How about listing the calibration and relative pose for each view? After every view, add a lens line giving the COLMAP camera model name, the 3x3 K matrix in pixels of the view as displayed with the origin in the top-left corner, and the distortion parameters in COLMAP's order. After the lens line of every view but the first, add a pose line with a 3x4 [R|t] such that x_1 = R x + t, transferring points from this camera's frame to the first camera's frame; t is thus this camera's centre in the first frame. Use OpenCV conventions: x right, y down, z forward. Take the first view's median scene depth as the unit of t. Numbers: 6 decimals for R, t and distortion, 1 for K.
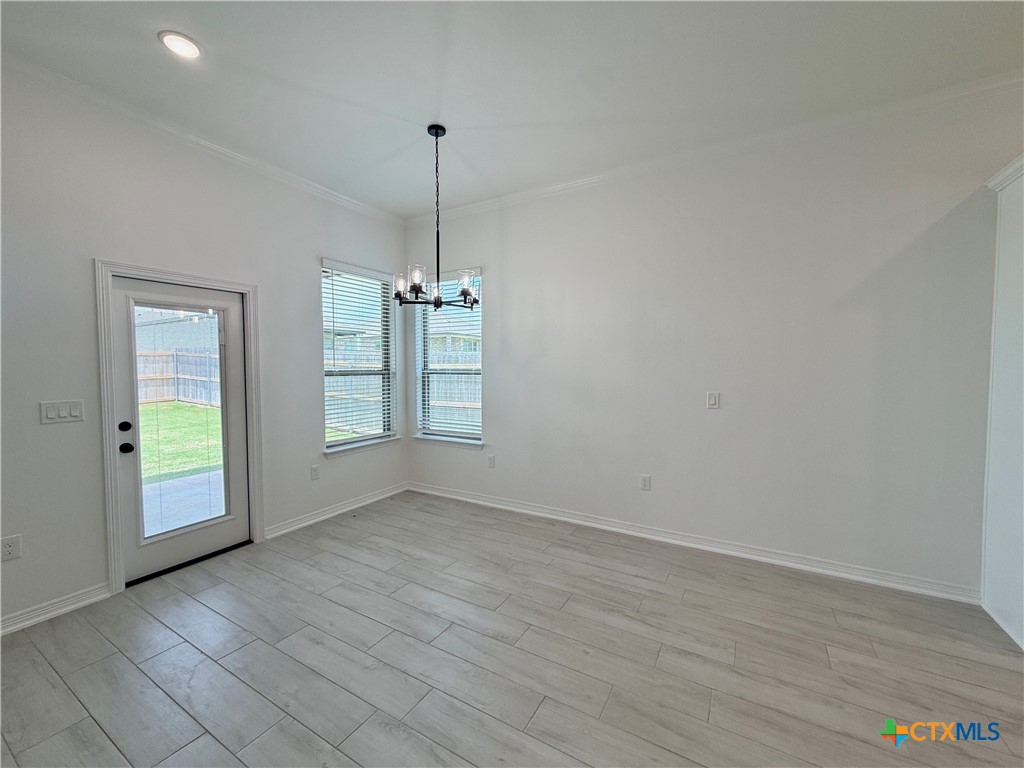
lens RADIAL K [[408.4, 0, 511.5], [0, 408.4, 386.2], [0, 0, 1]] dist [-0.002679, -0.000654]
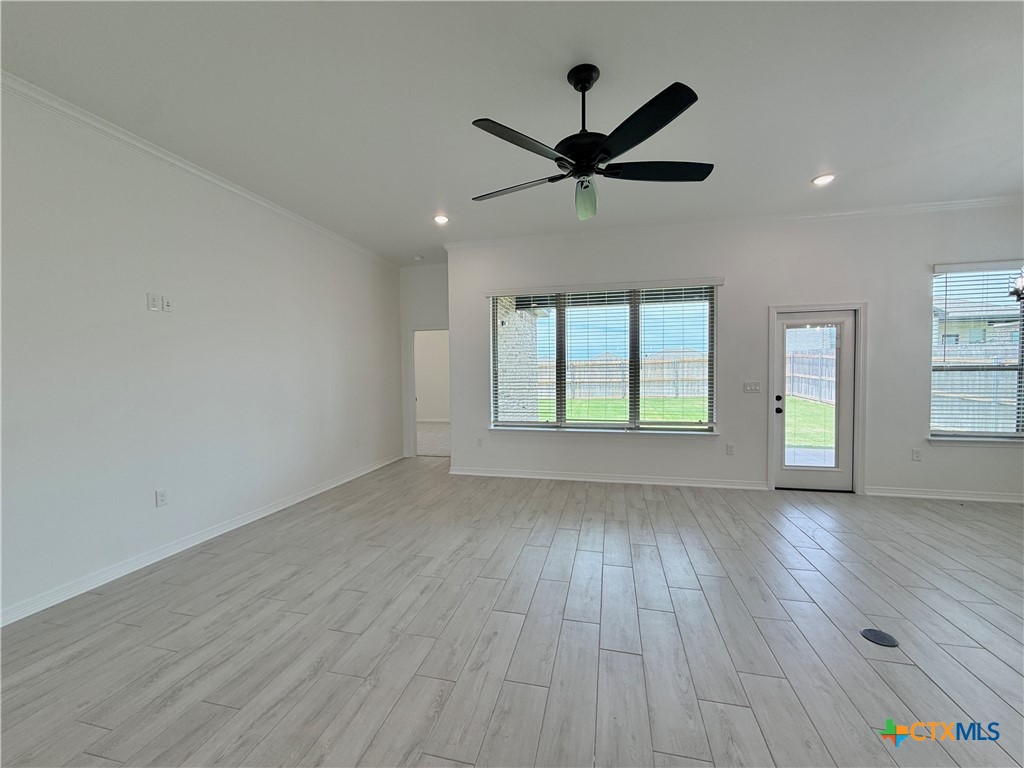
lens RADIAL K [[408.4, 0, 509.2], [0, 408.4, 384.3], [0, 0, 1]] dist [-0.002679, -0.000654]
pose [[0.282828, 0.022890, -0.958897, 0.081840], [-0.027656, 0.999494, 0.015702, 0.006800], [0.958772, 0.022079, 0.283318, -0.122912]]
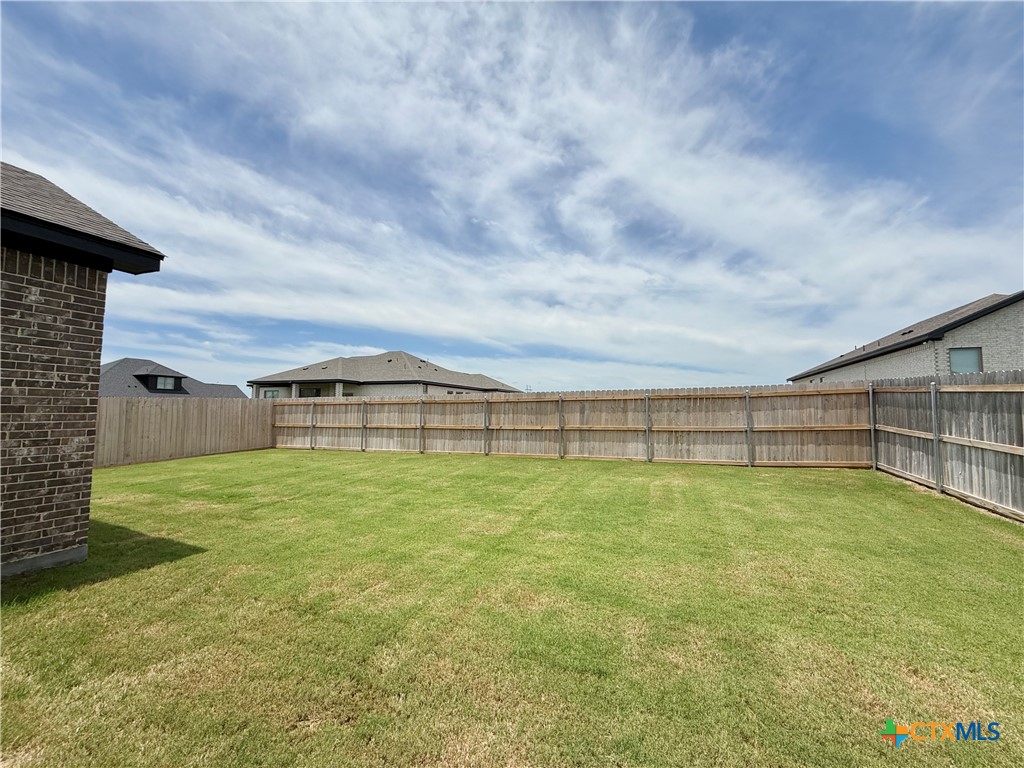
lens RADIAL K [[408.4, 0, 509.0], [0, 408.4, 388.4], [0, 0, 1]] dist [-0.002679, -0.000654]
pose [[0.123575, -0.056877, -0.990704, -0.302172], [-0.048876, 0.996796, -0.063323, -0.018025], [0.991131, 0.056247, 0.120399, 0.407430]]
